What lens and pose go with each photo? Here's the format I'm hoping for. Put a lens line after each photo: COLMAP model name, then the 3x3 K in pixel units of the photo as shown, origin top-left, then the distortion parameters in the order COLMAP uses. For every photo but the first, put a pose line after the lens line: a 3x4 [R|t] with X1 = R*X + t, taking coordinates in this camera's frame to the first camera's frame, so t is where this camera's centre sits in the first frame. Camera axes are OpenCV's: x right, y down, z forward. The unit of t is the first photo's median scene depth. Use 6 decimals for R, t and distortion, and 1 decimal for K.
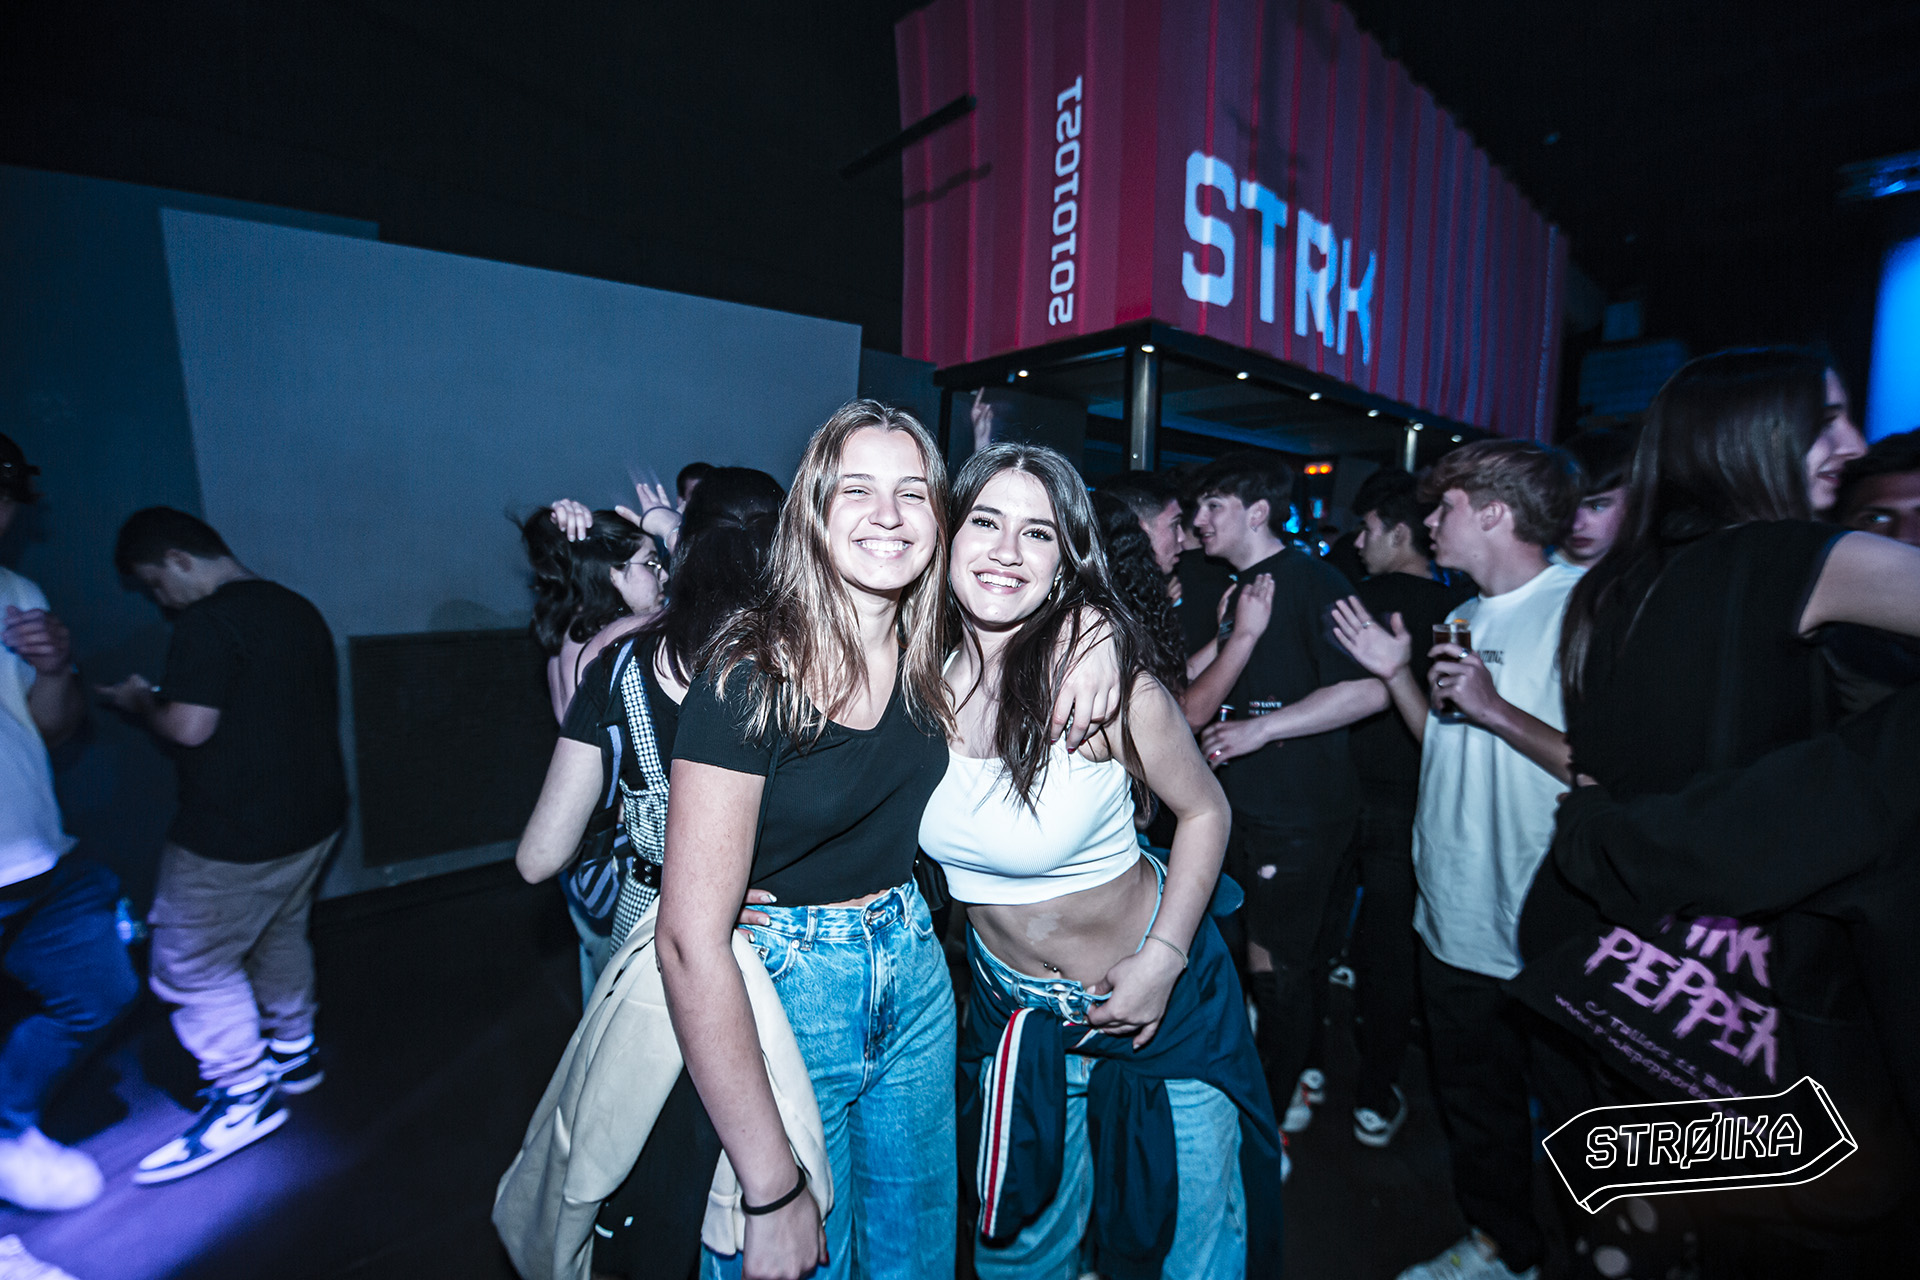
lens RADIAL K [[843.6, 0, 954.0], [0, 843.6, 648.1], [0, 0, 1]] dist [-0.004671, -0.000633]
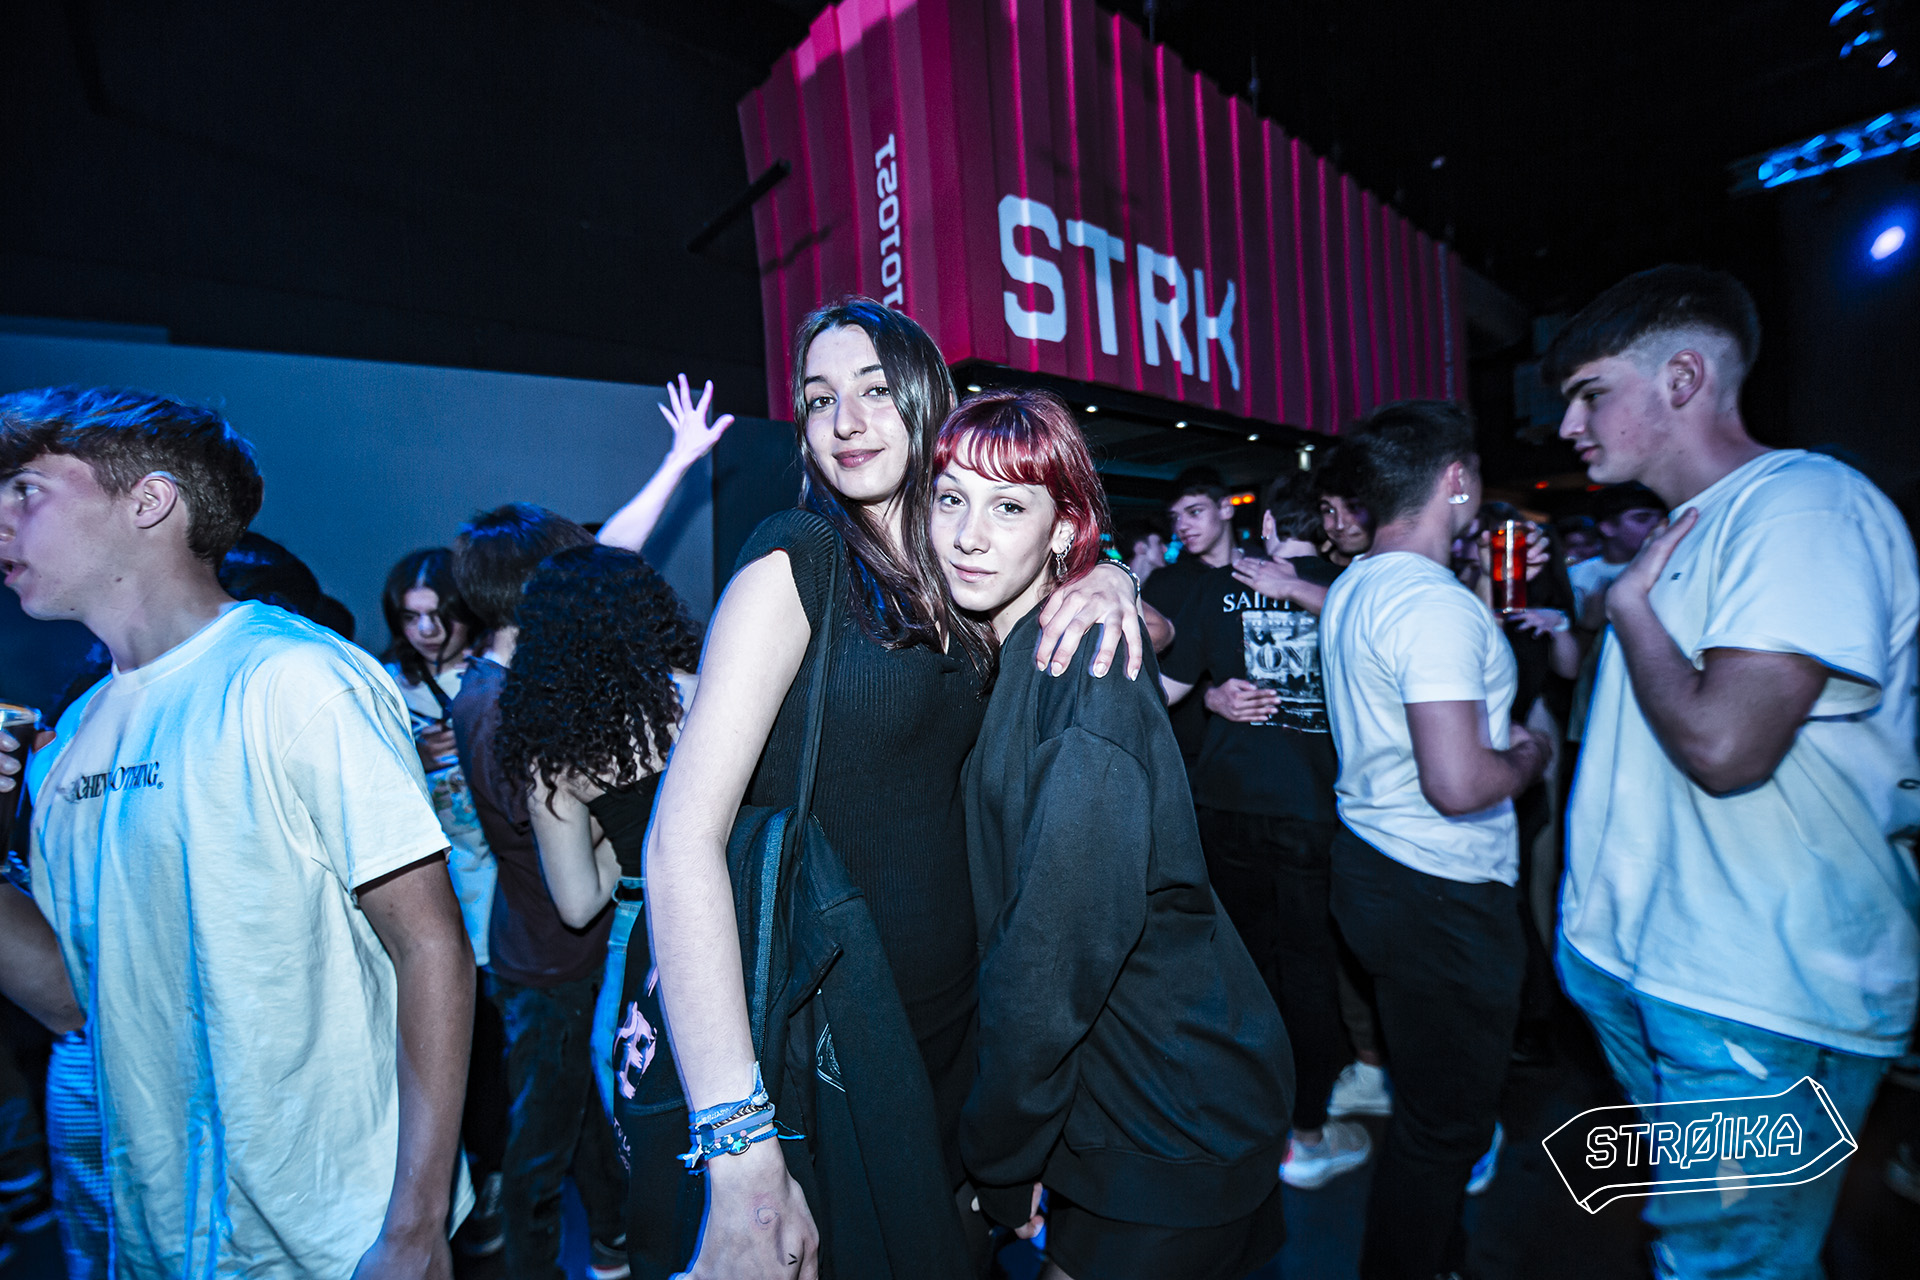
lens RADIAL K [[843.6, 0, 969.4], [0, 843.6, 651.5], [0, 0, 1]] dist [-0.004671, -0.000633]
pose [[0.996937, -0.077931, -0.006538, 0.195422], [0.077281, 0.994521, -0.070396, 0.020966], [0.011988, 0.069675, 0.997498, 0.028584]]
